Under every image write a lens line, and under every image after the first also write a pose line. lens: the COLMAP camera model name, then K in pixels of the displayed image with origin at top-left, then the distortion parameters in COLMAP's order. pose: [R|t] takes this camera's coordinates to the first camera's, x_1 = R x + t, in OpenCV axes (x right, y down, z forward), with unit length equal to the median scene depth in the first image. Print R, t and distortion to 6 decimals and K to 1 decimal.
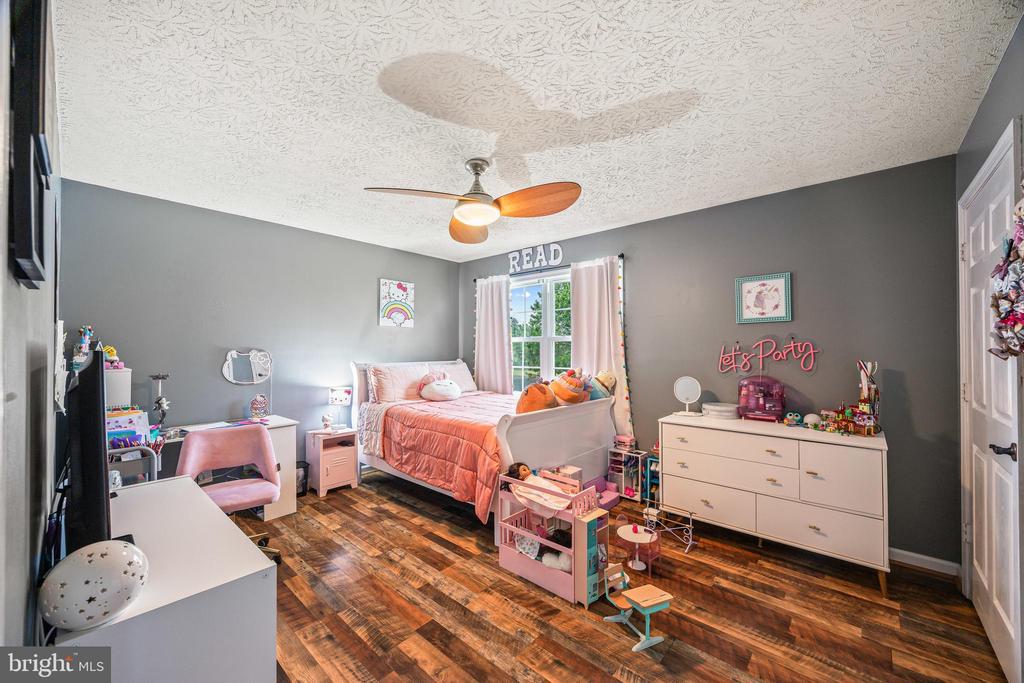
lens RADIAL K [[394.4, 0, 511.4], [0, 394.4, 345.1], [0, 0, 1]] dist [-0.000051, -0.000043]
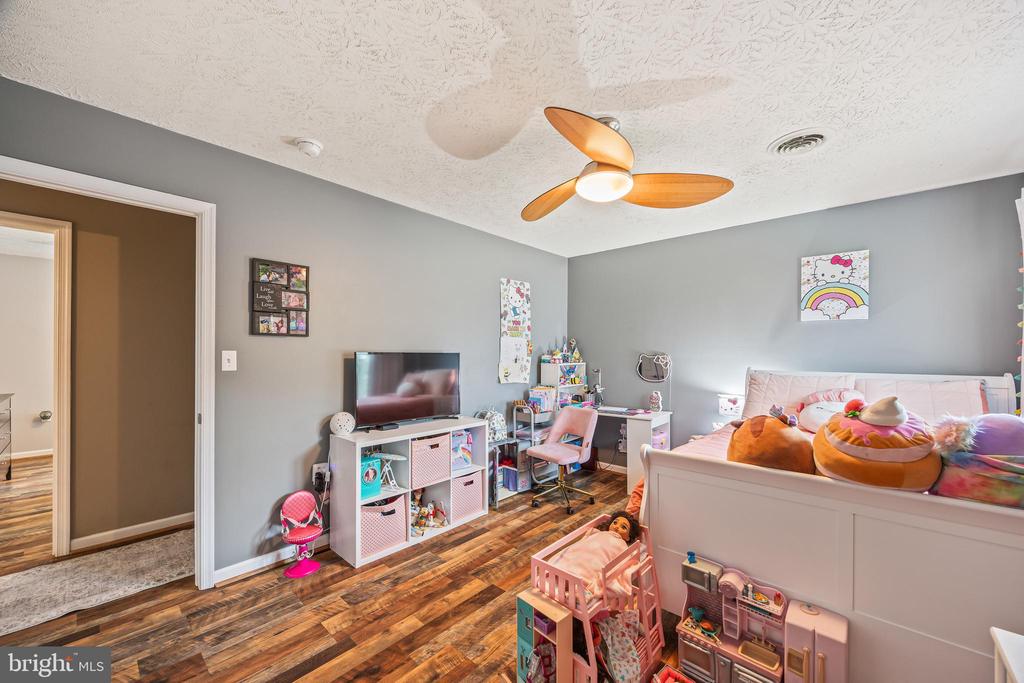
lens RADIAL K [[394.4, 0, 511.2], [0, 394.4, 349.9], [0, 0, 1]] dist [-0.000051, -0.000043]
pose [[-0.009682, -0.009905, -0.999904, 0.913266], [0.005600, 0.999935, -0.009959, 0.020156], [0.999937, -0.005696, -0.009626, 1.013686]]
